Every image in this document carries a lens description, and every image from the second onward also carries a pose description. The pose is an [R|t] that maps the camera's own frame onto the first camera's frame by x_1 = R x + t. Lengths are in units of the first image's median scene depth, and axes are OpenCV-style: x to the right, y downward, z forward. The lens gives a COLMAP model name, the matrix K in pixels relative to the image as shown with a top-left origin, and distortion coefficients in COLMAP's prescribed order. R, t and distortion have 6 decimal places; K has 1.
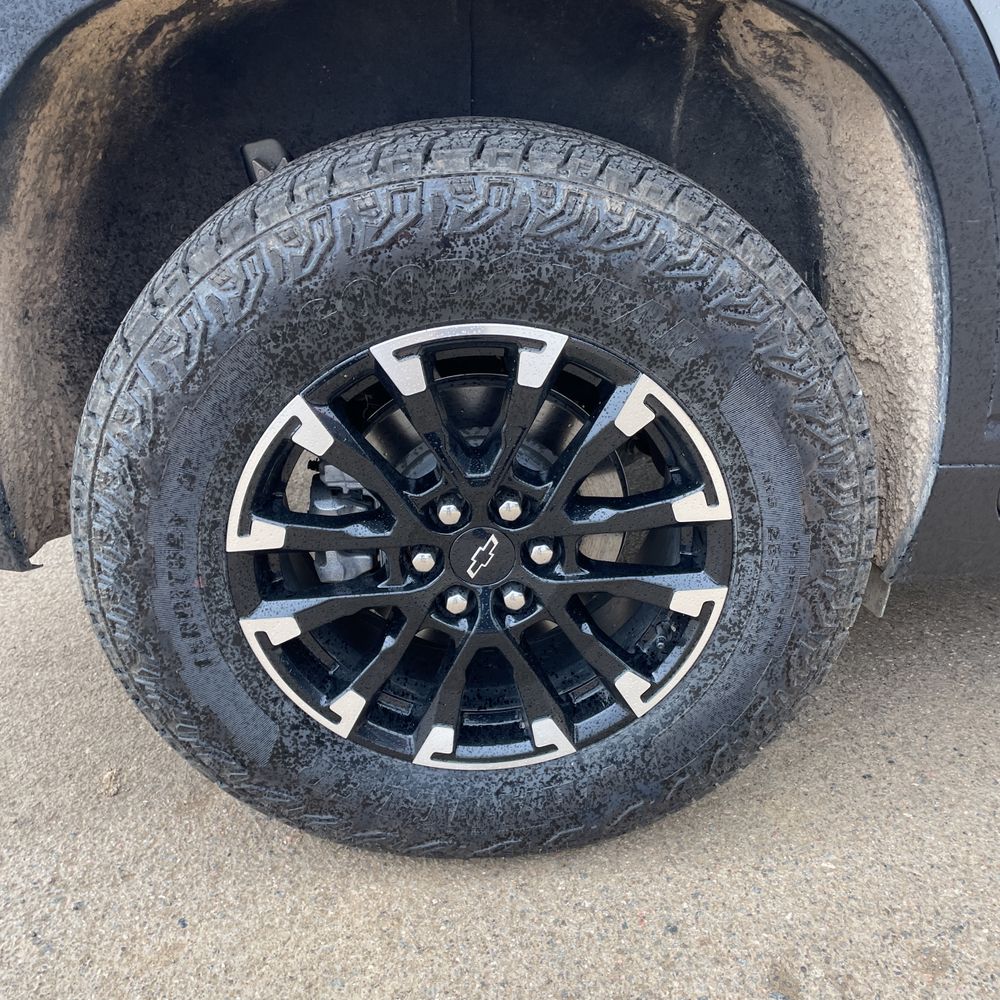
lens RADIAL K [[1005.5, 0, 505.8], [0, 1005.5, 484.8], [0, 0, 1]] dist [0.100945, -0.142468]
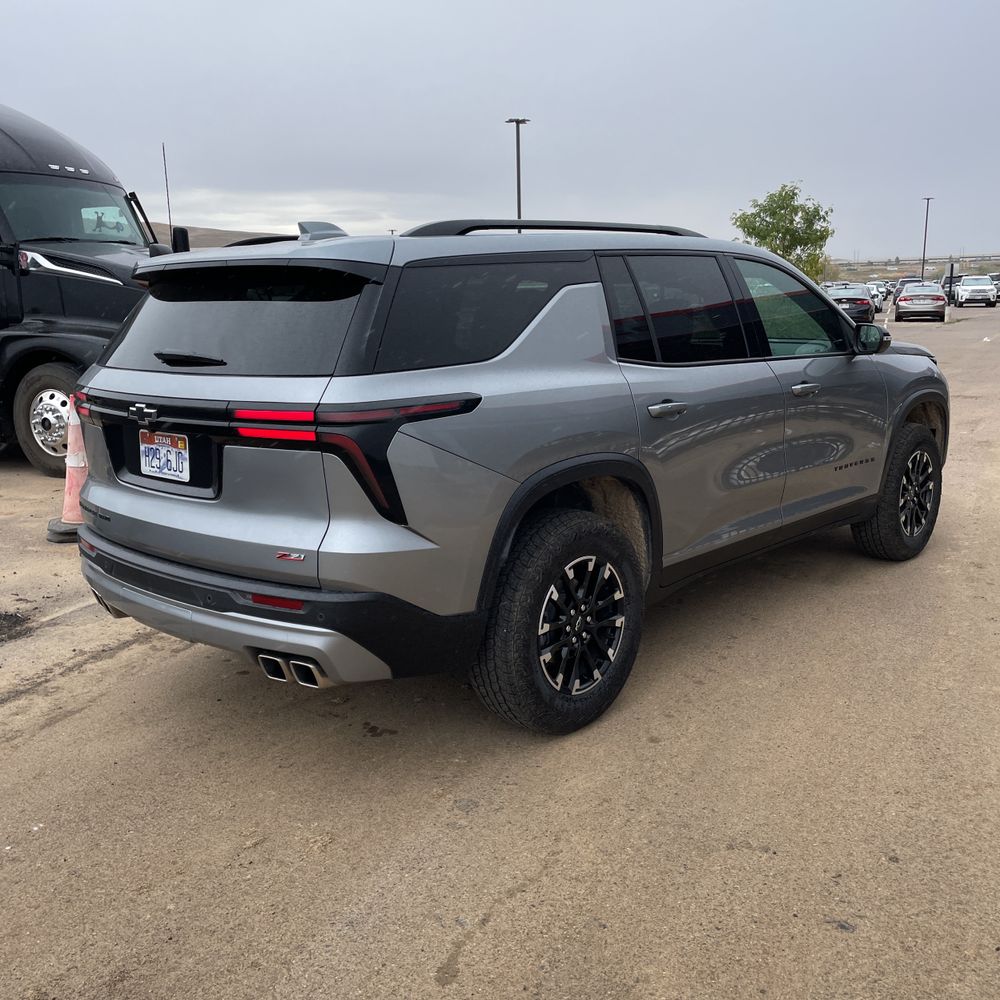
lens RADIAL K [[993.4, 0, 502.6], [0, 993.4, 484.3], [0, 0, 1]] dist [0.107282, -0.149829]
pose [[0.714035, -0.139738, 0.686023, -2.603234], [0.319098, 0.937138, -0.141240, 0.022381], [-0.623161, 0.319759, 0.713740, -1.524883]]
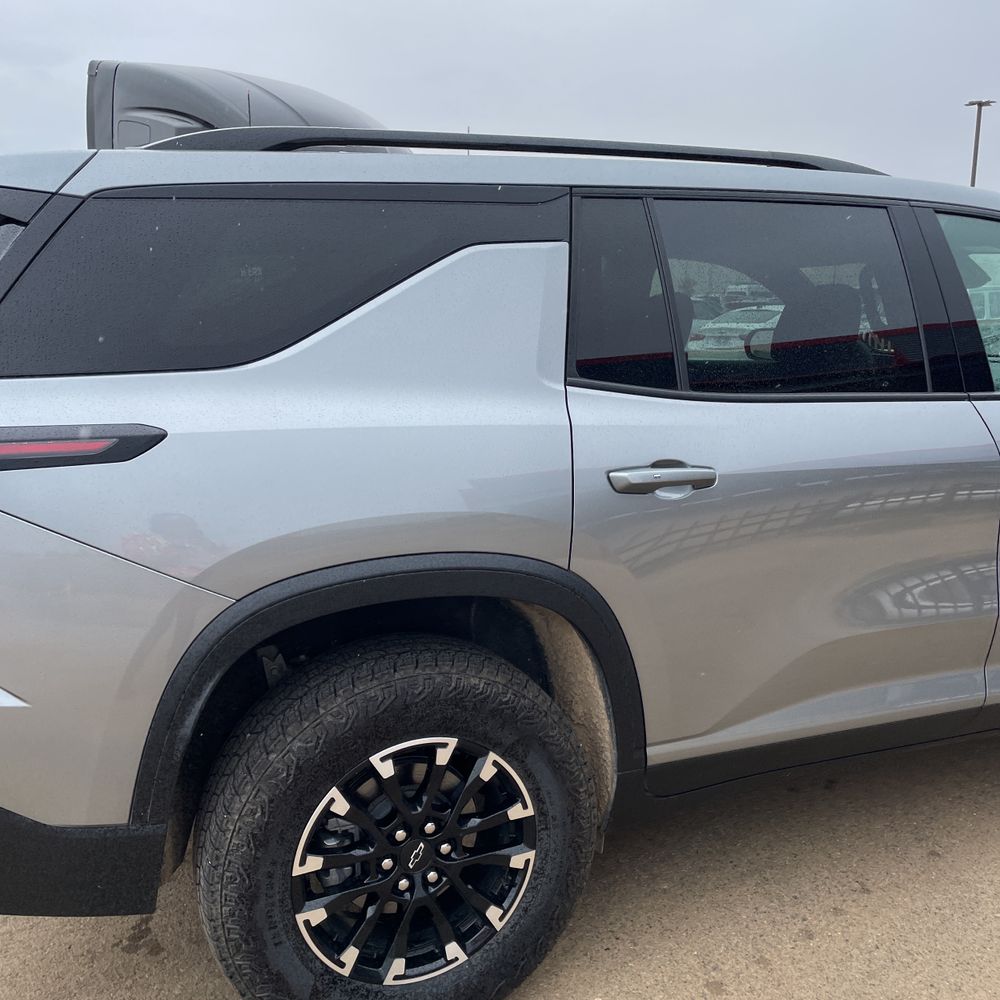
lens RADIAL K [[993.4, 0, 502.6], [0, 993.4, 484.3], [0, 0, 1]] dist [0.107282, -0.149829]
pose [[0.940728, -0.050633, 0.335361, -0.491741], [0.138835, 0.959643, -0.244562, -0.121075], [-0.309444, 0.276626, 0.909793, -1.038982]]
